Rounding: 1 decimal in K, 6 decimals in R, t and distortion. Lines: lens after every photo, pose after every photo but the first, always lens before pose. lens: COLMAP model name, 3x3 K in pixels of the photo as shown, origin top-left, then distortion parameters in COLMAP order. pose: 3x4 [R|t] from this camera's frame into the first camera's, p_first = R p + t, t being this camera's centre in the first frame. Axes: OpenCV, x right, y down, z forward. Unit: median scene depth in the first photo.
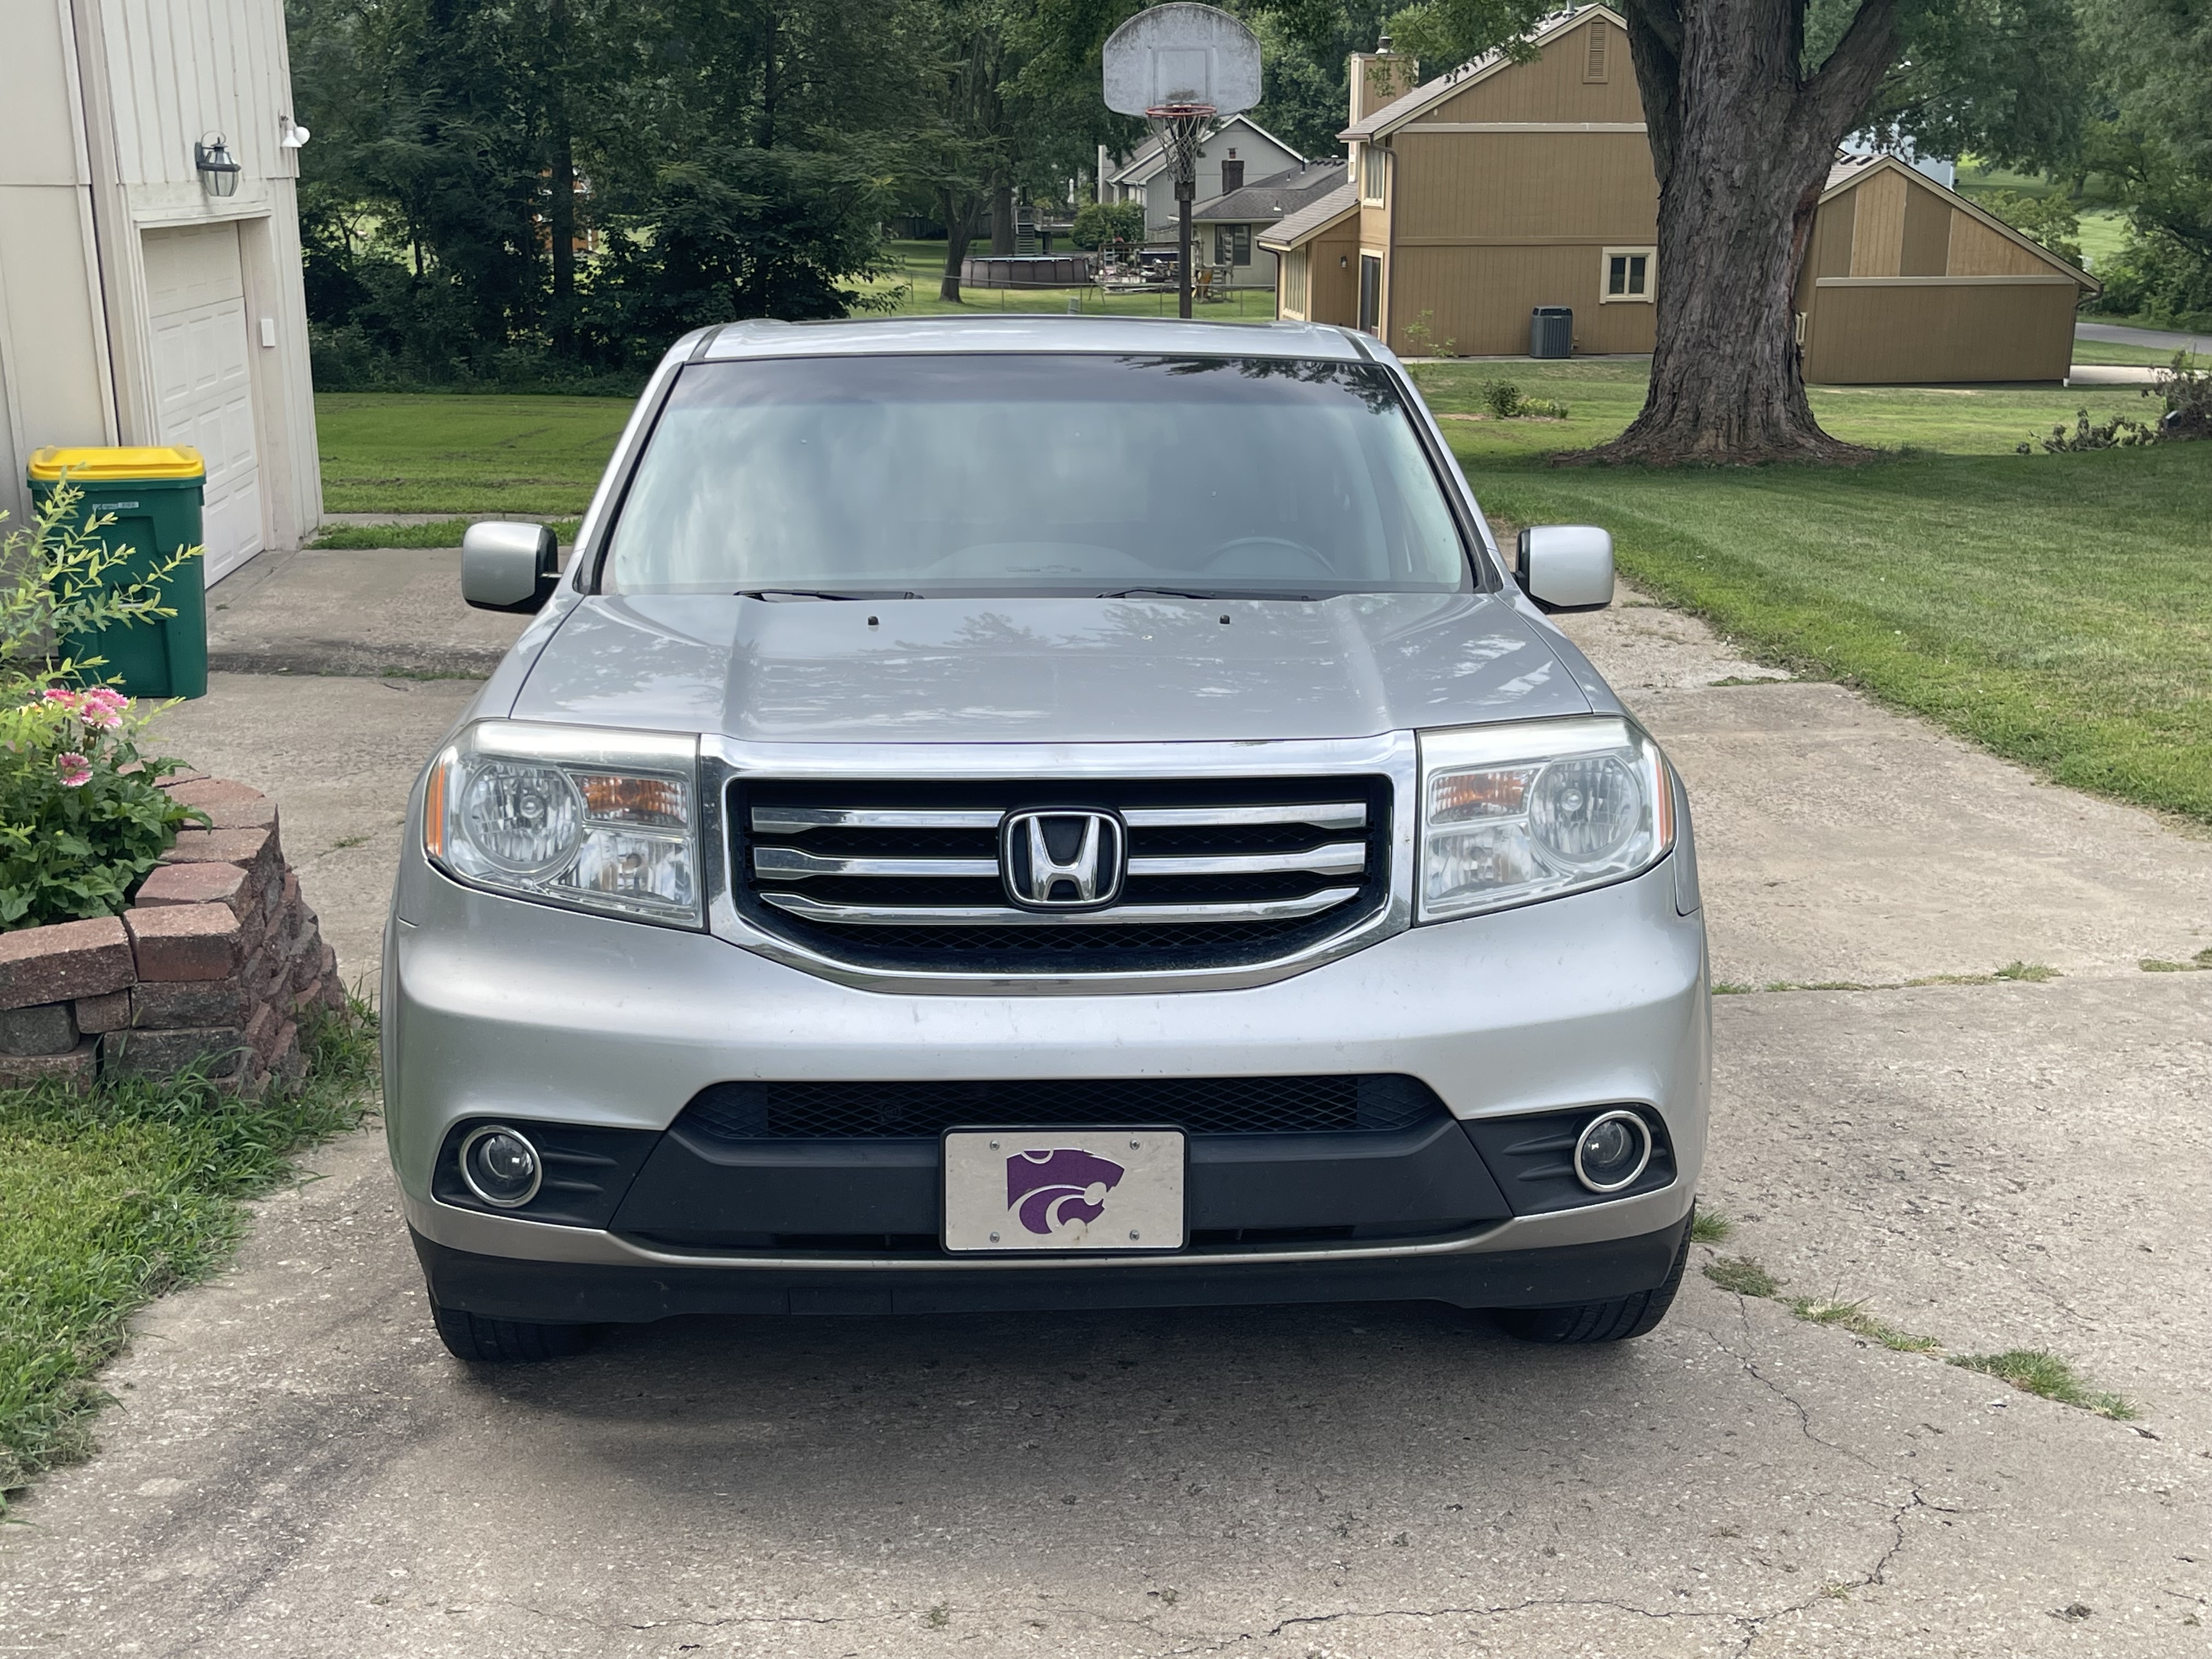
lens RADIAL K [[2397.8, 0, 1108.5], [0, 2397.8, 826.3], [0, 0, 1]] dist [0.032191, 0.000000]
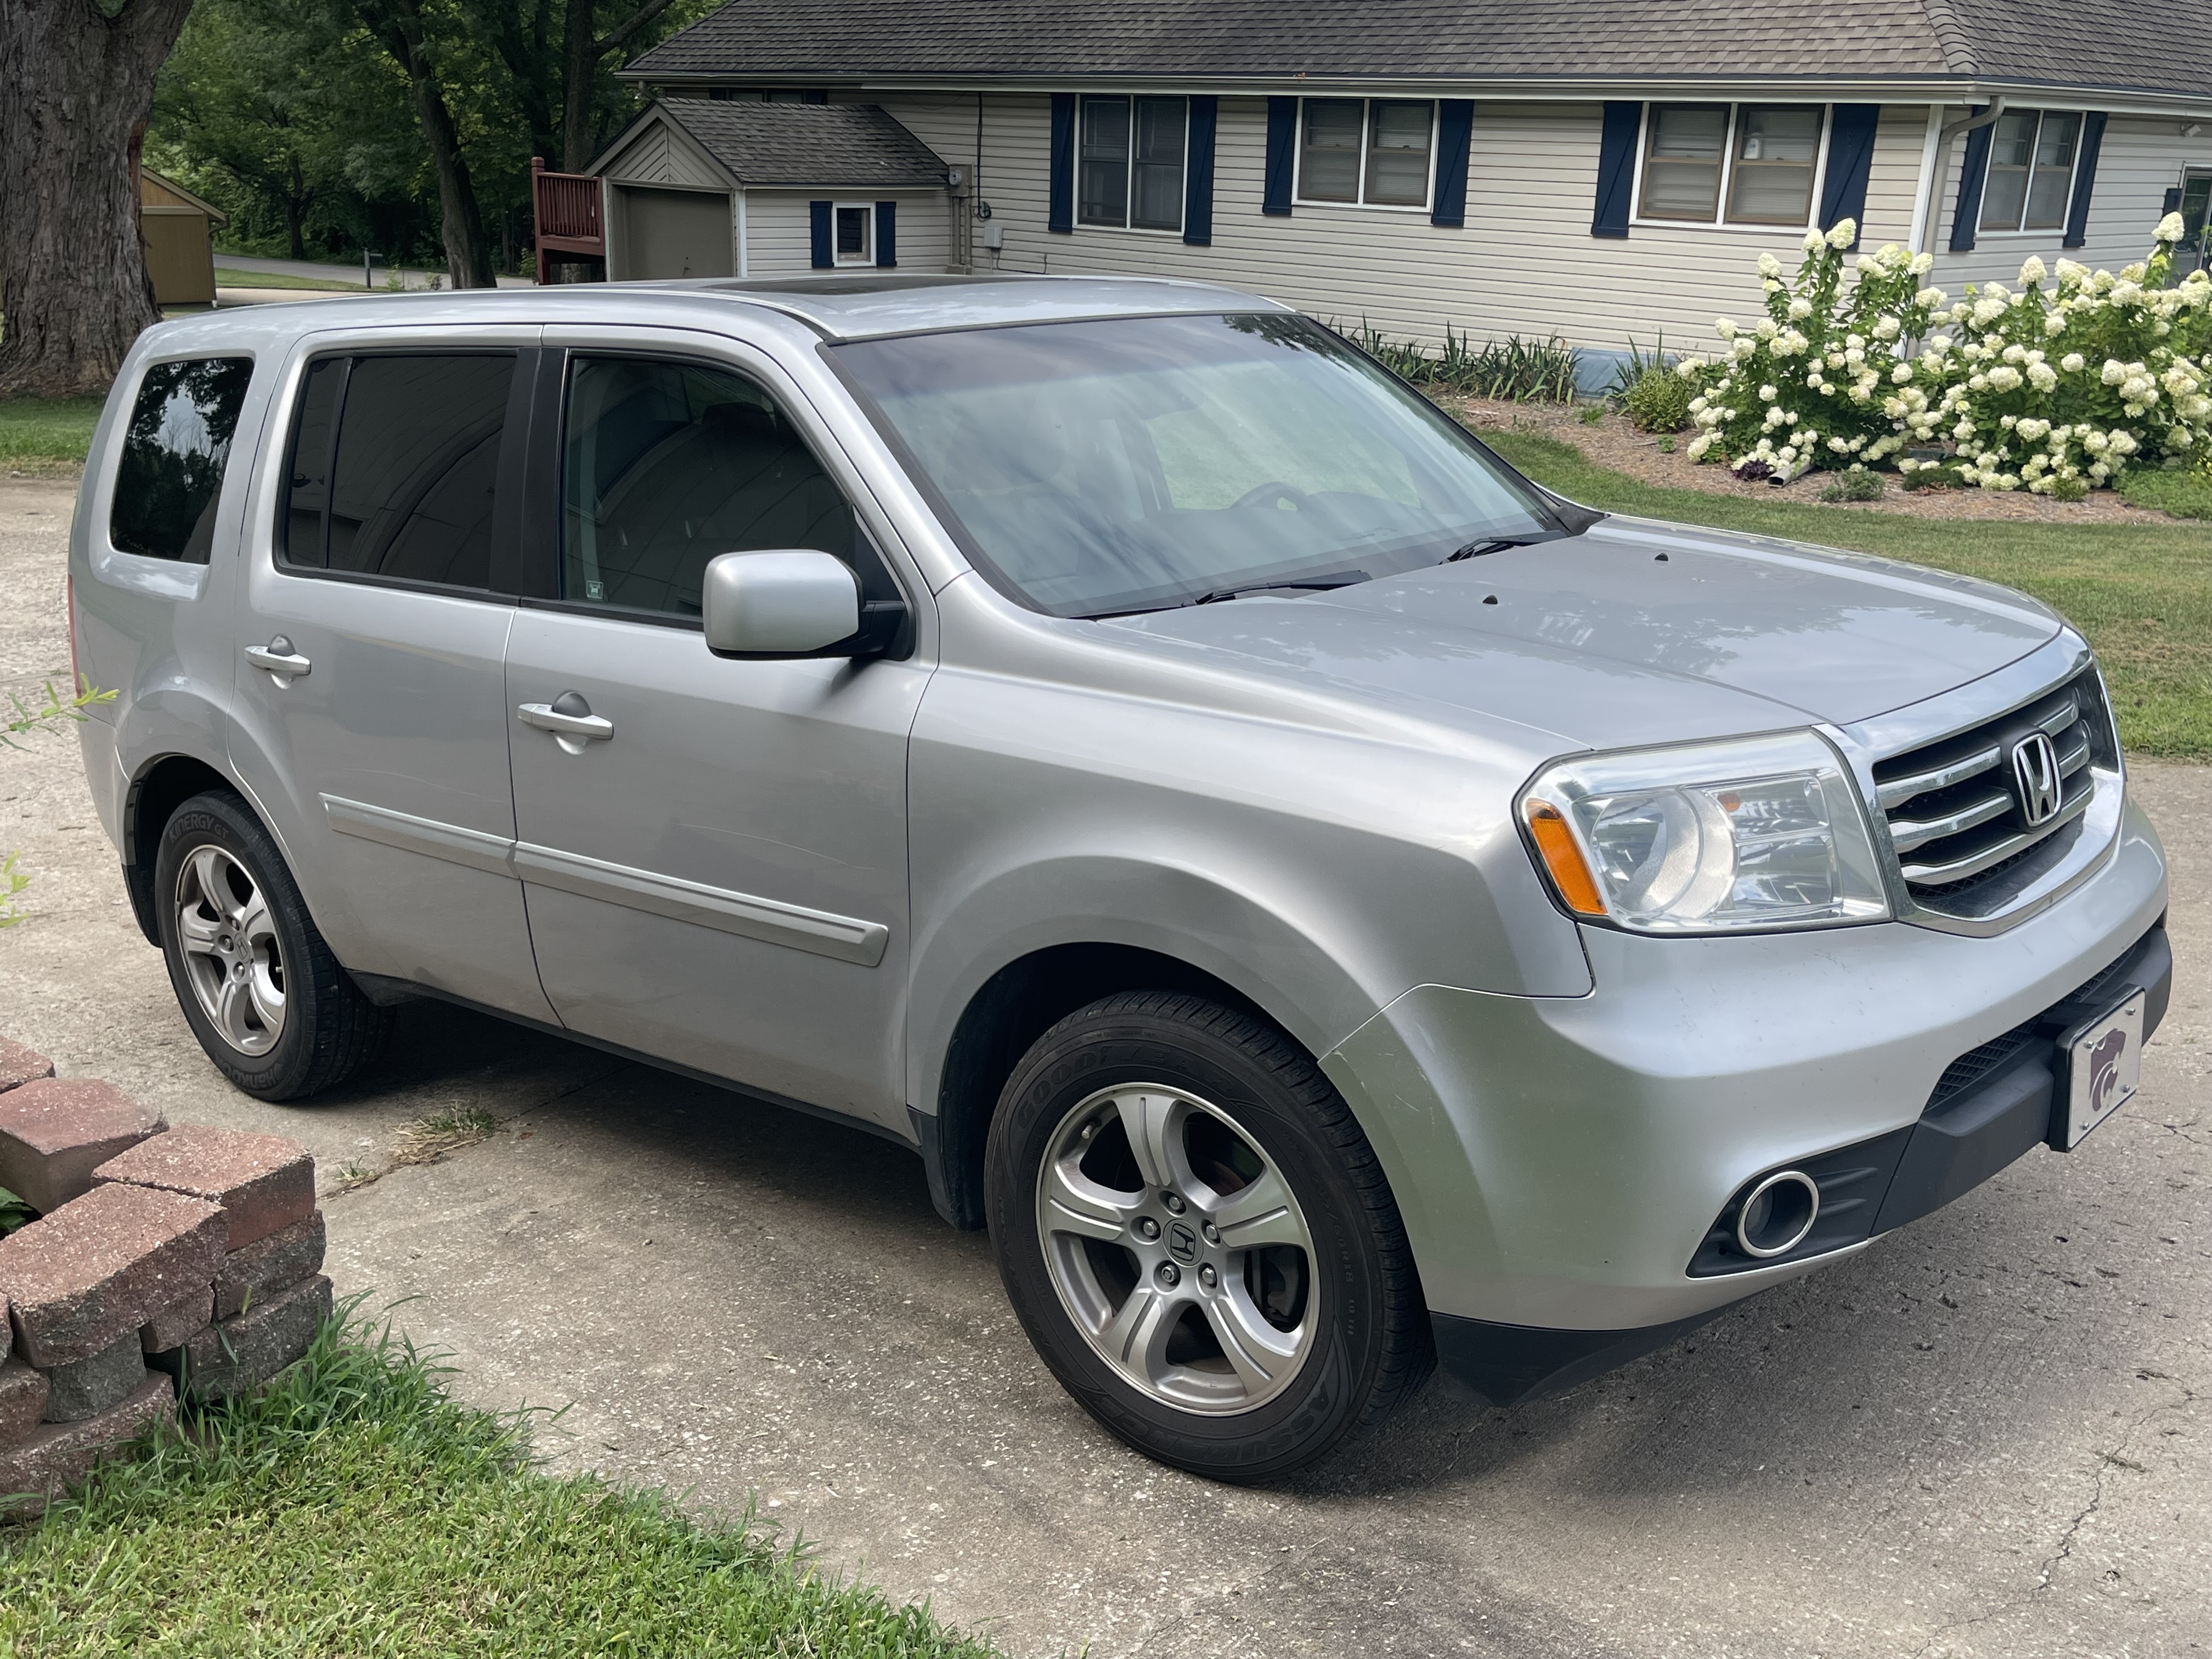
lens RADIAL K [[2088.5, 0, 1104.1], [0, 2088.5, 837.9], [0, 0, 1]] dist [0.007181, 0.000000]
pose [[0.709295, -0.205392, 0.674325, -0.088824], [0.158384, 0.978586, 0.131469, -0.013970], [-0.686888, 0.013552, 0.726637, 0.054691]]
